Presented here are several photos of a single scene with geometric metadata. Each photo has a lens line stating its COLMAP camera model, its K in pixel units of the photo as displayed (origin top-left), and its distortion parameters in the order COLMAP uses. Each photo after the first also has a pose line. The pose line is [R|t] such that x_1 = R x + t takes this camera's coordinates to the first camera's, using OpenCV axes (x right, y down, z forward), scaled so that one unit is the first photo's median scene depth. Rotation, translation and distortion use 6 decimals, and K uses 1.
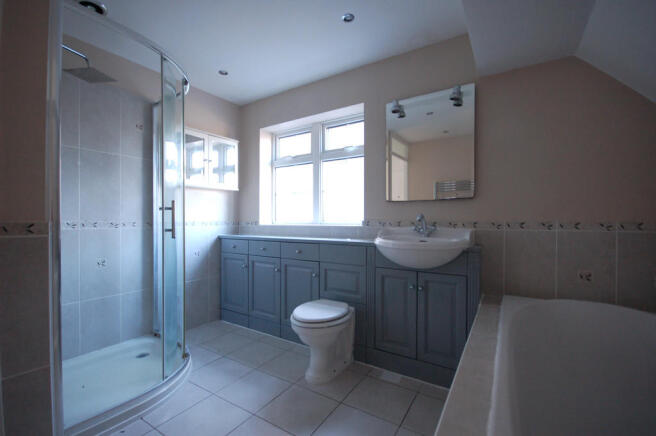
lens RADIAL K [[295.9, 0, 328.0], [0, 295.9, 218.0], [0, 0, 1]] dist [-0.000964, -0.000378]
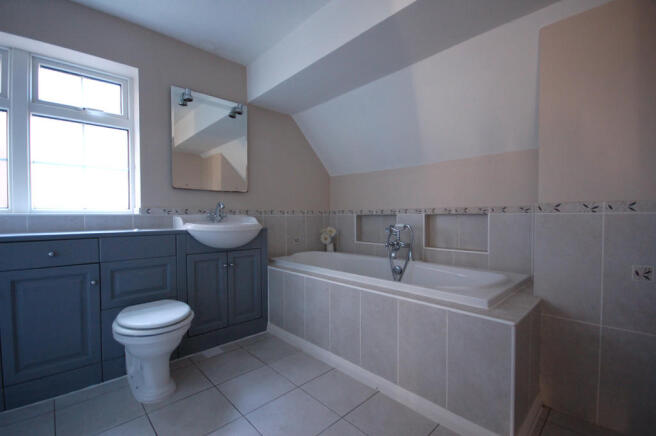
lens RADIAL K [[295.9, 0, 328.0], [0, 295.9, 218.0], [0, 0, 1]] dist [-0.000964, -0.000378]
pose [[0.224556, -0.011945, 0.974388, -0.621006], [-0.003003, 0.999912, 0.012950, 0.026596], [-0.974457, -0.005834, 0.224500, 0.292917]]
